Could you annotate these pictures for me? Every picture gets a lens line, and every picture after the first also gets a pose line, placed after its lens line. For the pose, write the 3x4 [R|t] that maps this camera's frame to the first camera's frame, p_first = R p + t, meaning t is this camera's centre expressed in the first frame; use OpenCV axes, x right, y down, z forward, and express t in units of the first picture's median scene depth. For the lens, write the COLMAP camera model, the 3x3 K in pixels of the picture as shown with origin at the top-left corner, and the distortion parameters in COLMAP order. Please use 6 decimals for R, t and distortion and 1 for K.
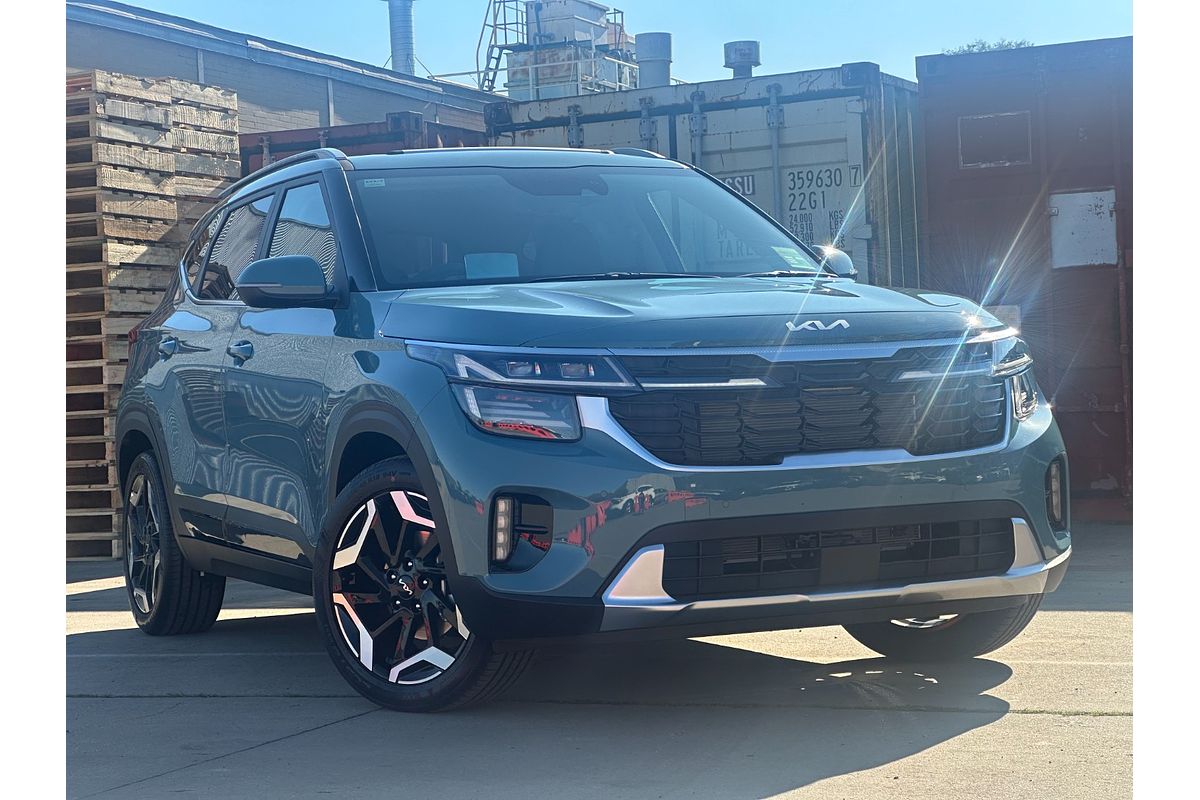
lens RADIAL K [[2675.9, 0, 600.0], [0, 2675.9, 400.0], [0, 0, 1]] dist [0.058660, 3.538241]
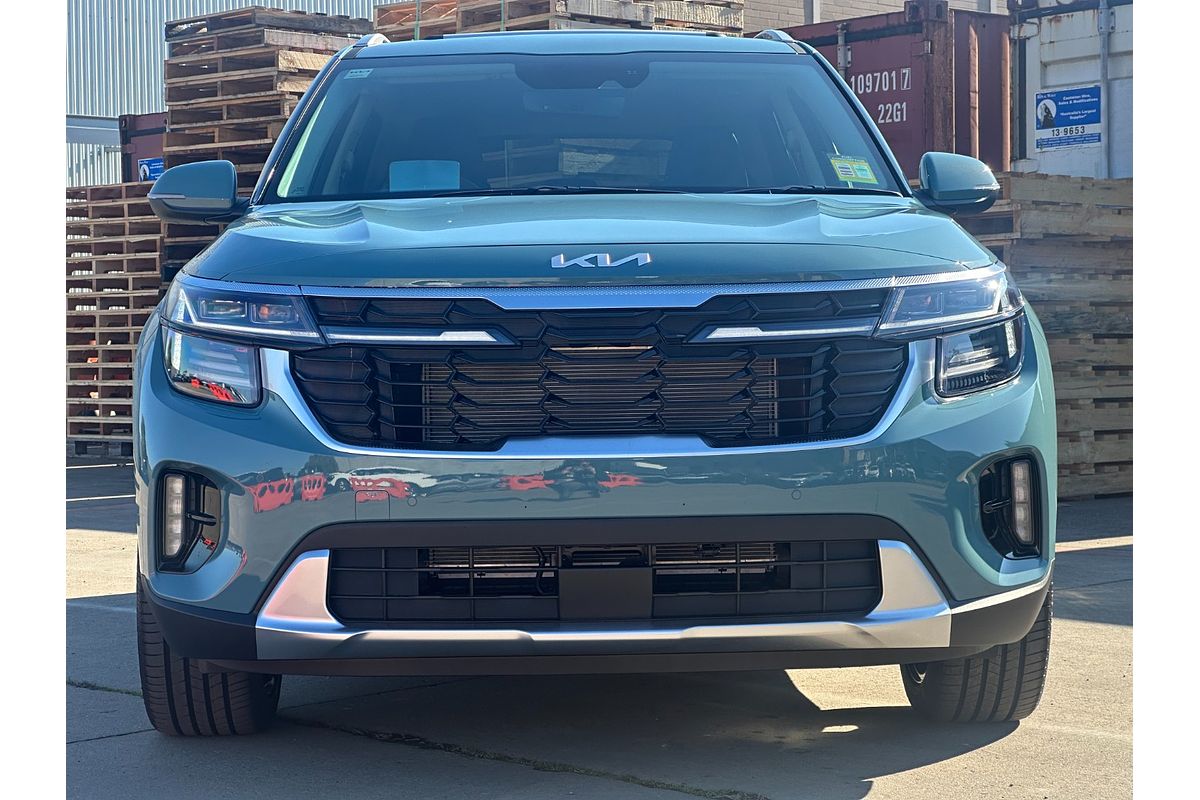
lens RADIAL K [[2519.6, 0, 600.0], [0, 2519.6, 400.0], [0, 0, 1]] dist [0.455490, -3.545670]
pose [[0.900313, 0.041767, -0.433235, 0.209516], [-0.025129, 0.998713, 0.044062, -0.011118], [0.434517, -0.028783, 0.900203, 0.210567]]
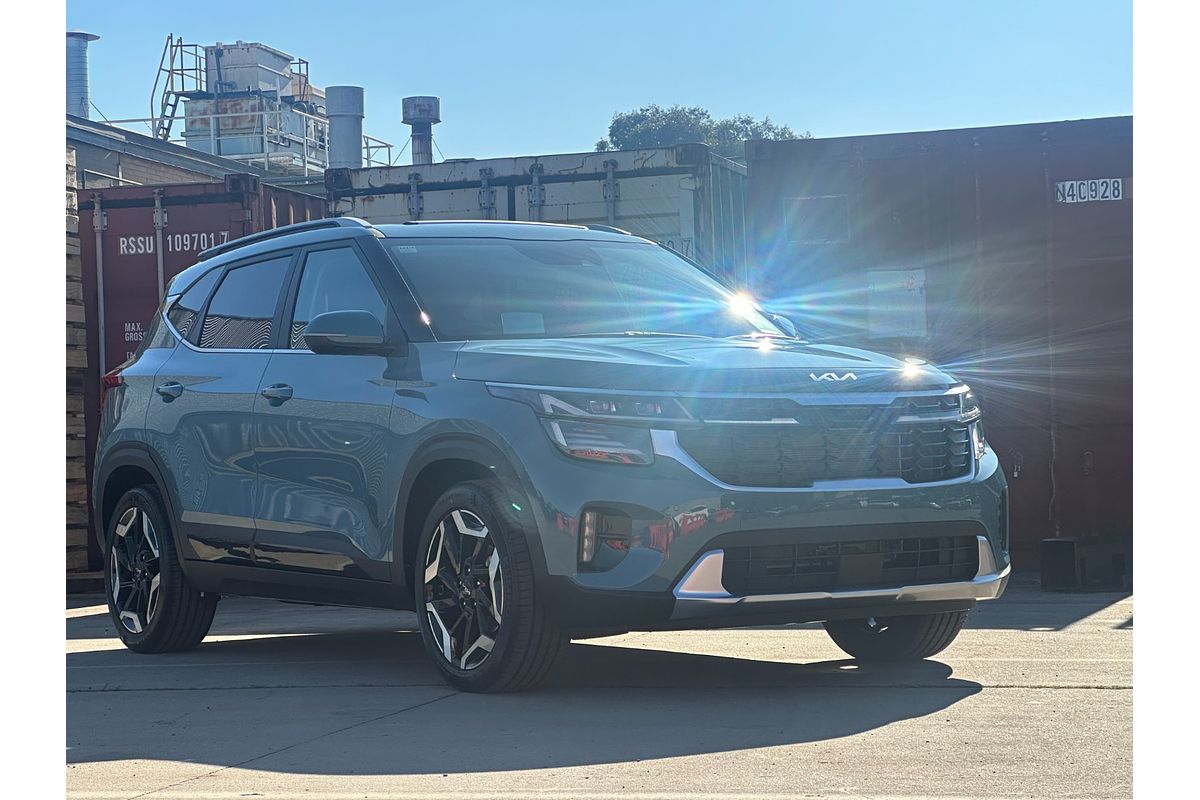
lens RADIAL K [[3132.2, 0, 600.0], [0, 3132.2, 400.0], [0, 0, 1]] dist [0.449816, 0.748495]
pose [[0.986067, 0.017526, 0.165422, -0.145095], [-0.012487, 0.999427, -0.031452, 0.016504], [-0.165878, 0.028948, 0.985721, -0.225426]]
